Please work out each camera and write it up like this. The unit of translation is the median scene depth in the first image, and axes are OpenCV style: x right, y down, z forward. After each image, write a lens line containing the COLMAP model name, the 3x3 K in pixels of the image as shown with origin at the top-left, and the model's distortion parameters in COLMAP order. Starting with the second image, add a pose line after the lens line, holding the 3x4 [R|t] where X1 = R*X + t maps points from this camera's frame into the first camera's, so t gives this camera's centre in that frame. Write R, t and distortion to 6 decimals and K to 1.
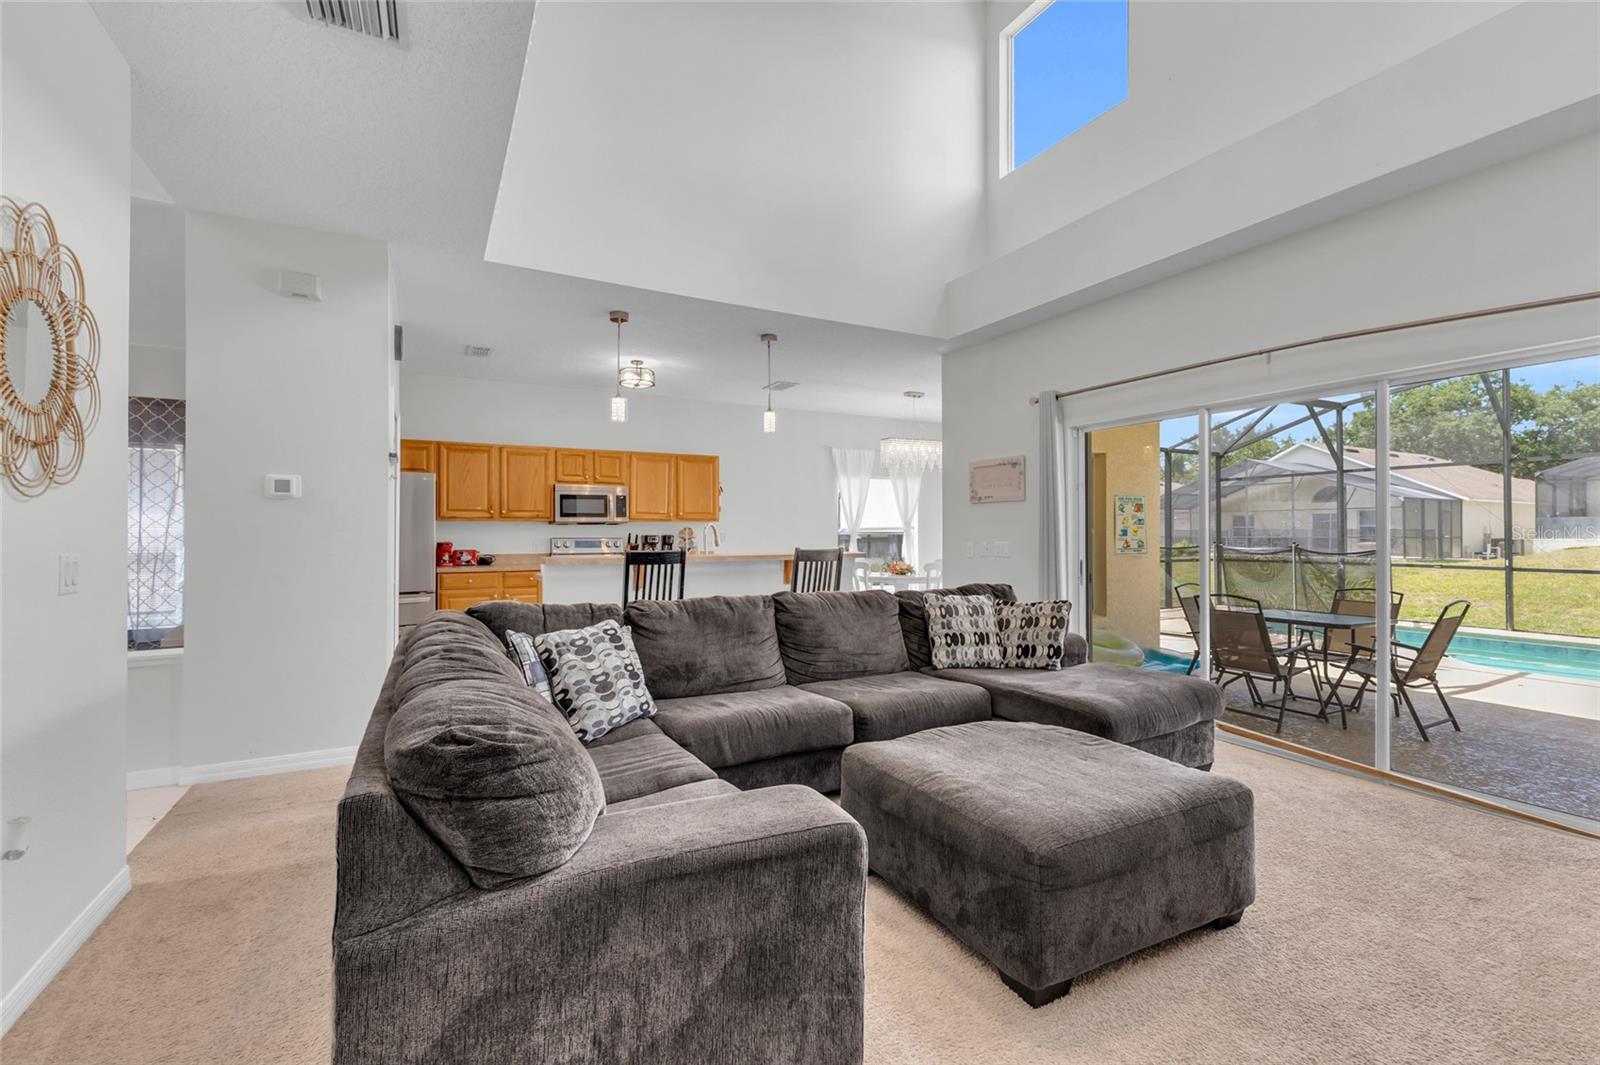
lens RADIAL K [[700.1, 0, 792.4], [0, 700.1, 525.5], [0, 0, 1]] dist [0.014103, -0.001994]
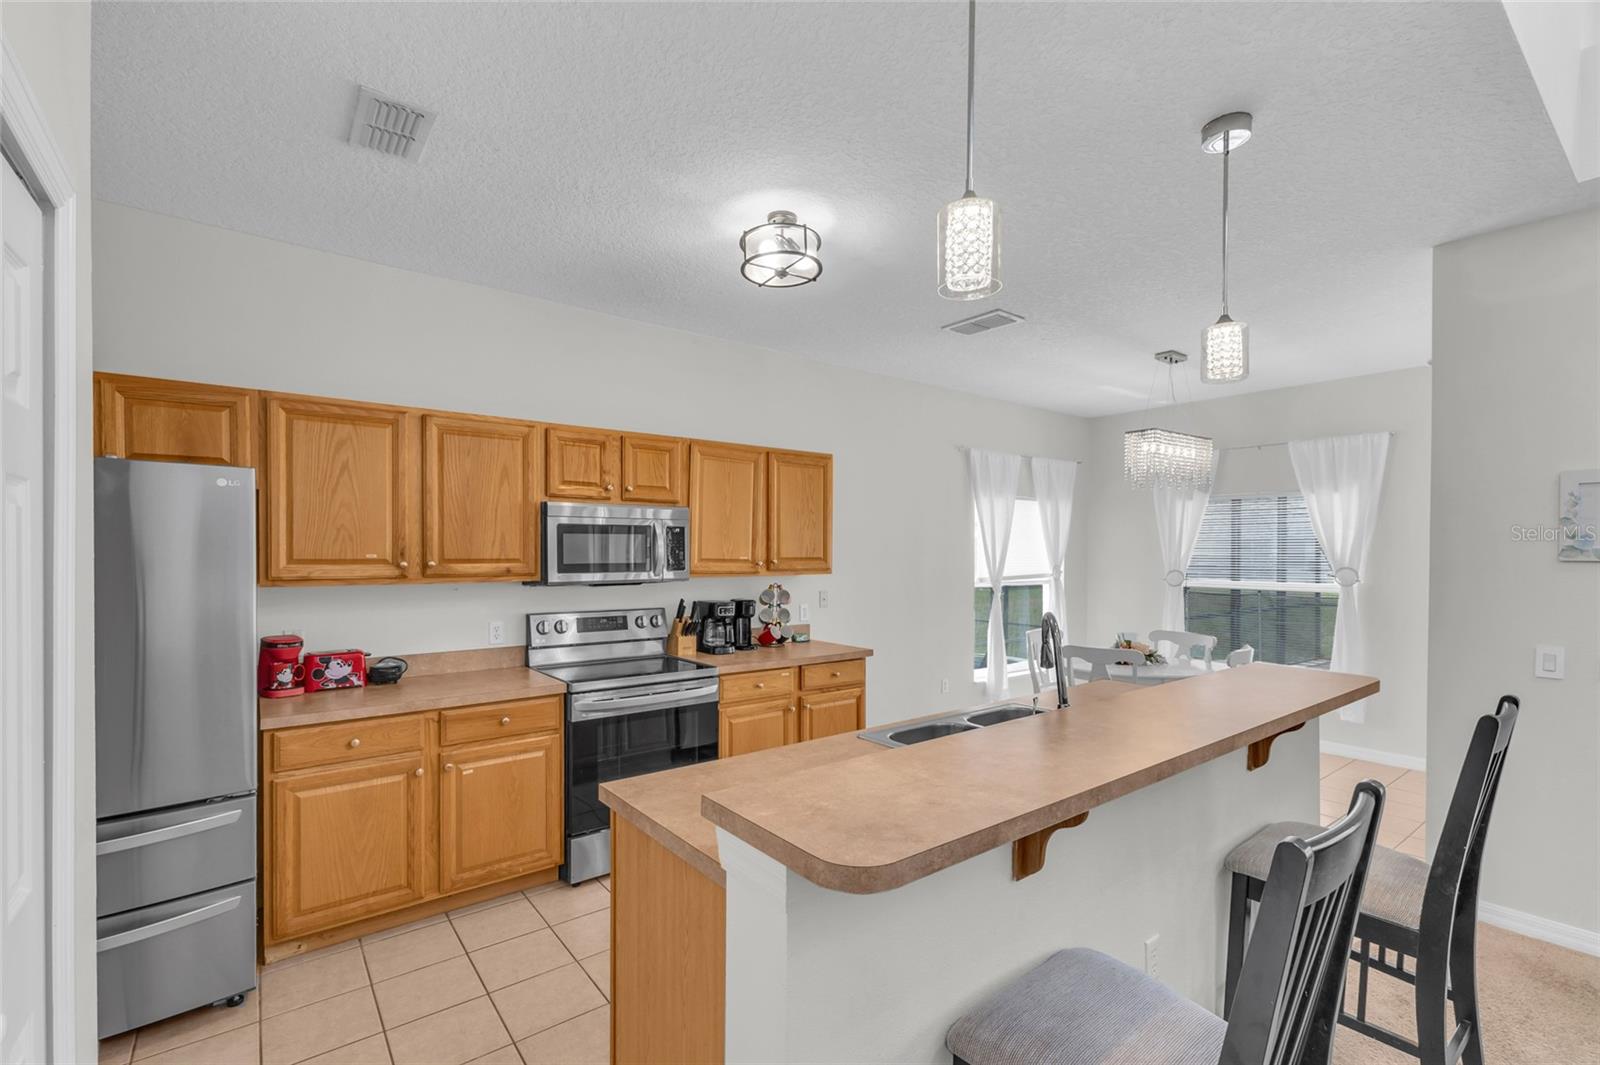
lens RADIAL K [[700.1, 0, 792.9], [0, 700.1, 553.4], [0, 0, 1]] dist [0.014103, -0.001994]
pose [[0.984309, 0.003286, 0.176421, -0.261360], [-0.006078, 0.999865, 0.015288, -0.033026], [-0.176347, -0.016120, 0.984196, 0.517820]]
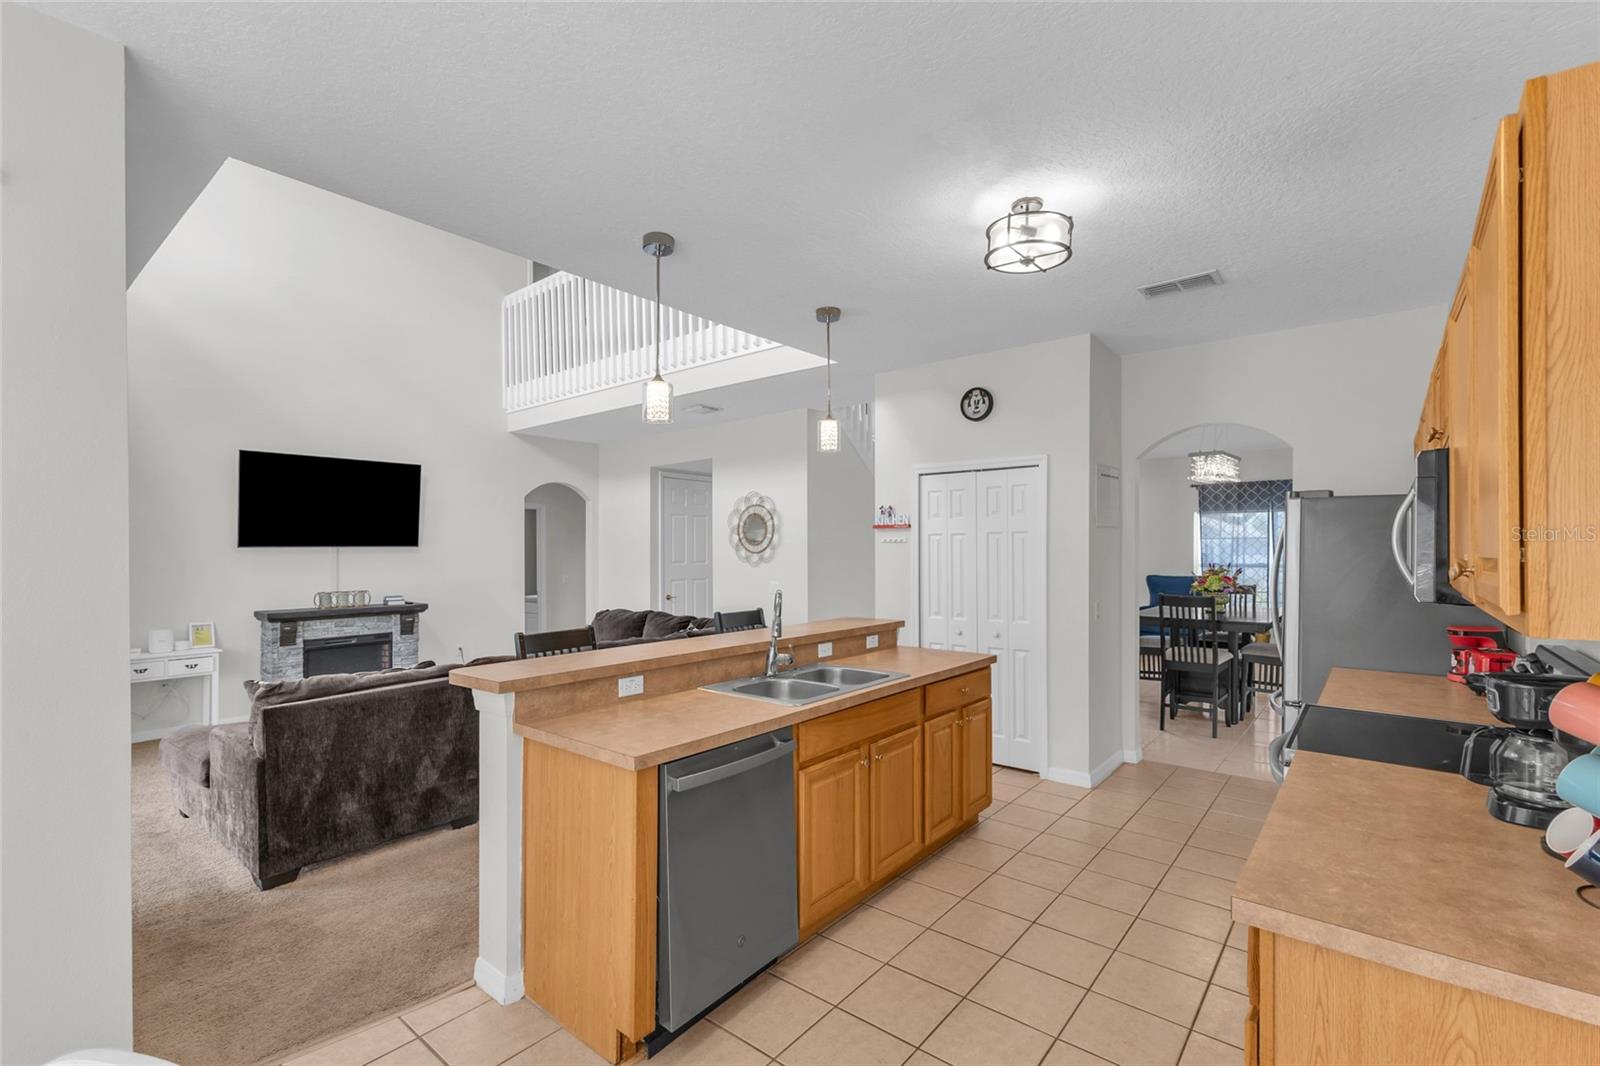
lens RADIAL K [[700.1, 0, 803.2], [0, 700.1, 561.8], [0, 0, 1]] dist [0.014103, -0.001994]
pose [[-0.913438, 0.013185, -0.406765, 0.070402], [0.011759, 0.999913, 0.006006, -0.021920], [0.406808, 0.000702, -0.913513, 1.207435]]
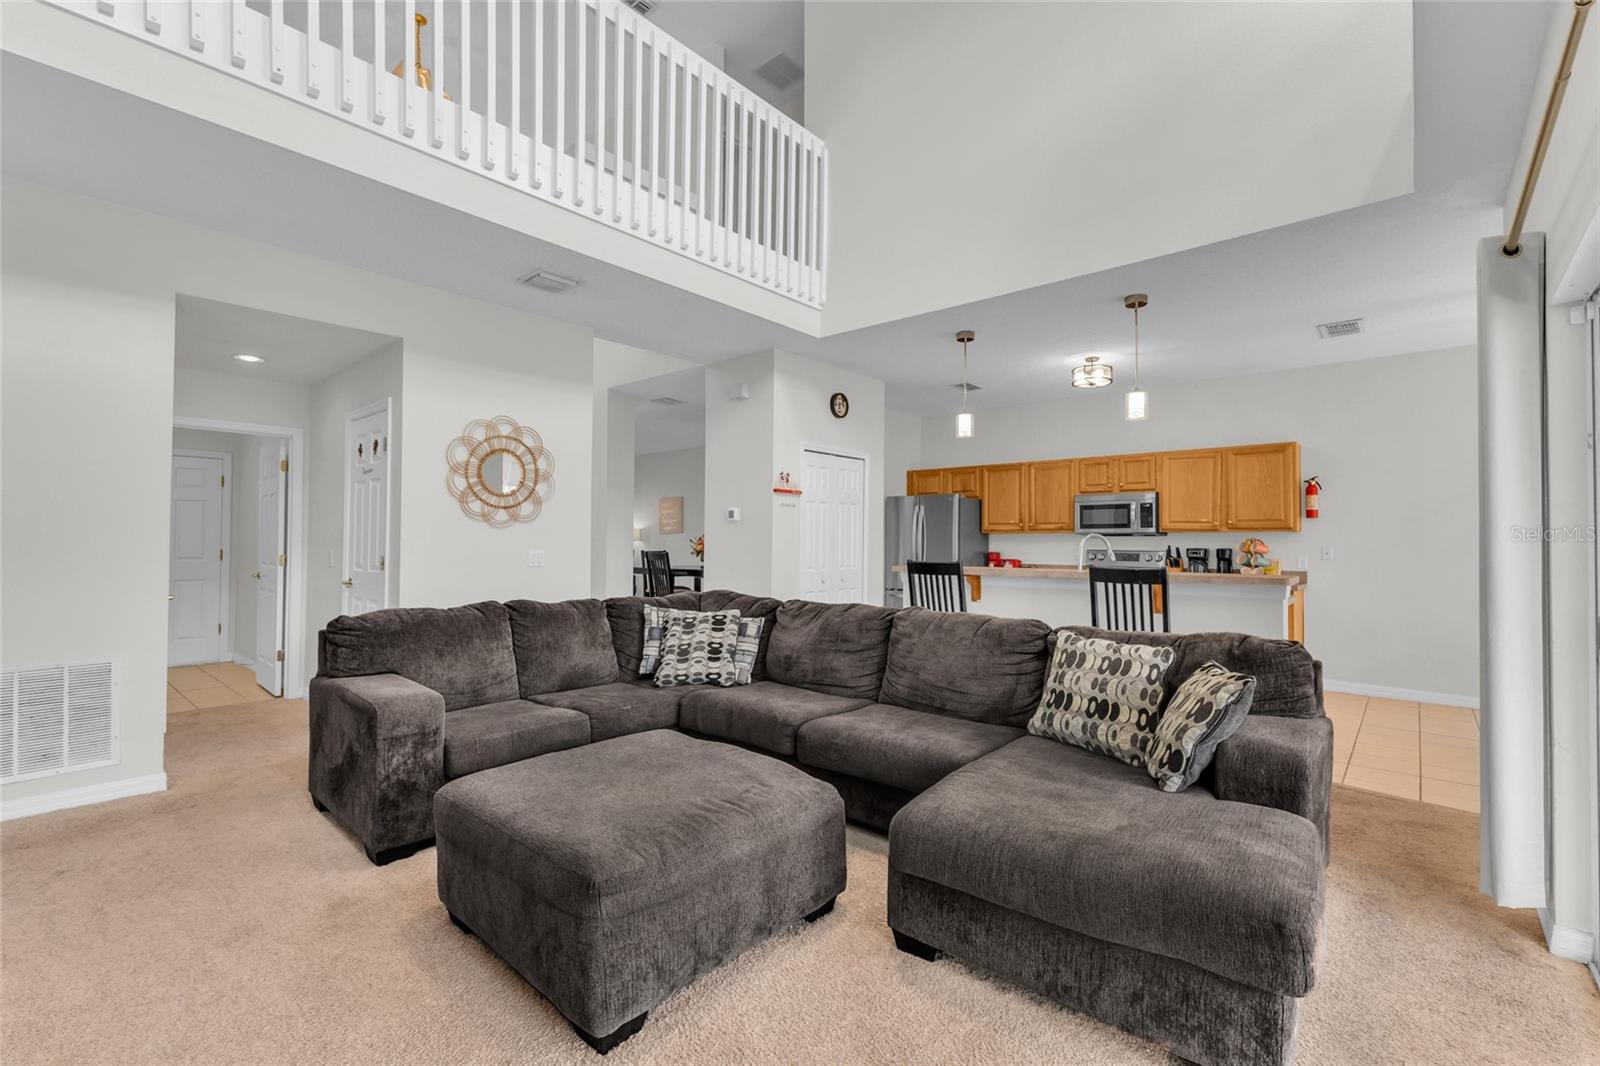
lens RADIAL K [[700.1, 0, 792.5], [0, 700.1, 535.0], [0, 0, 1]] dist [0.014103, -0.001994]
pose [[0.348062, -0.005610, -0.937455, 0.448636], [0.002905, 0.999984, -0.004906, 0.000471], [0.937467, -0.001015, 0.348073, 0.285010]]
